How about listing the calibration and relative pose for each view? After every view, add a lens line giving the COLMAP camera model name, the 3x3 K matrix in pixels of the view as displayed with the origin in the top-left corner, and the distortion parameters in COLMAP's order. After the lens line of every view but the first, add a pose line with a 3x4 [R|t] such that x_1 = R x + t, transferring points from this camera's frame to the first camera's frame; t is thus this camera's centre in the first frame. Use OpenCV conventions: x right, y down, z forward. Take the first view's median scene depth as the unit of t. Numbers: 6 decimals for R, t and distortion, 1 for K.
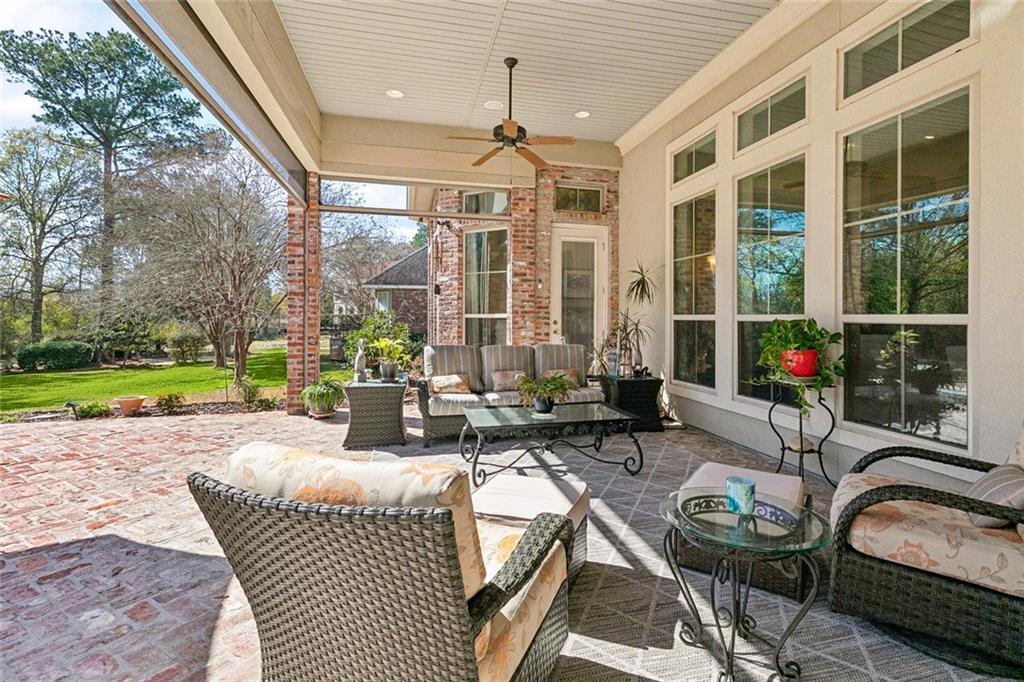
lens RADIAL K [[471.6, 0, 533.8], [0, 471.6, 318.9], [0, 0, 1]] dist [0.005078, -0.001624]
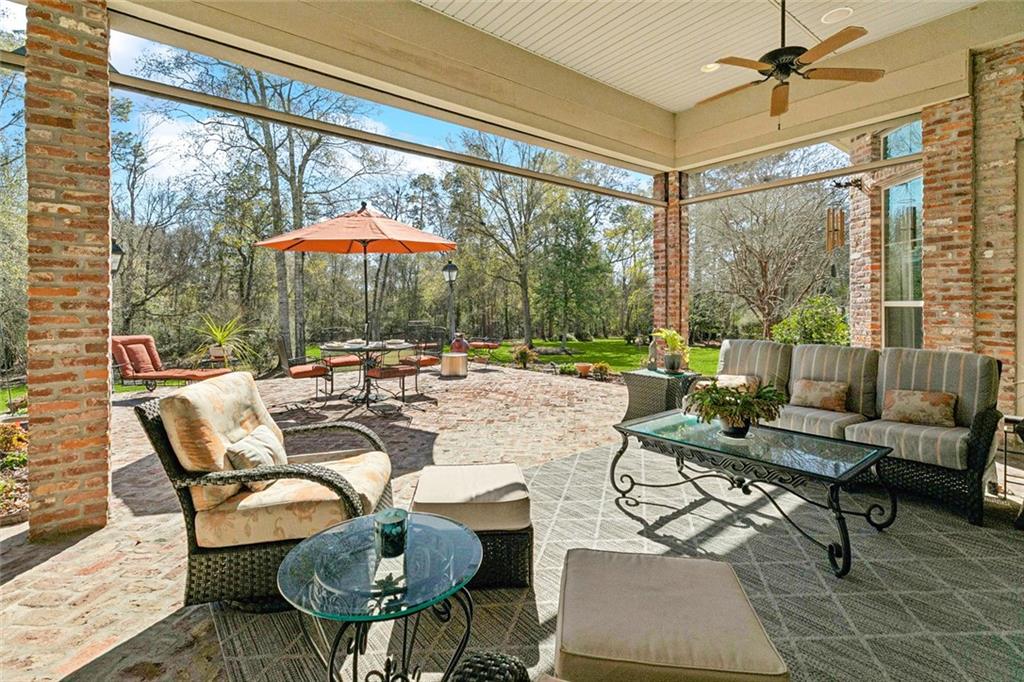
lens RADIAL K [[471.6, 0, 523.2], [0, 471.6, 308.5], [0, 0, 1]] dist [0.005078, -0.001624]
pose [[0.428697, -0.000195, -0.903448, 0.309291], [0.003616, 0.999992, 0.001500, -0.002834], [0.903441, -0.003910, 0.428694, 0.210416]]
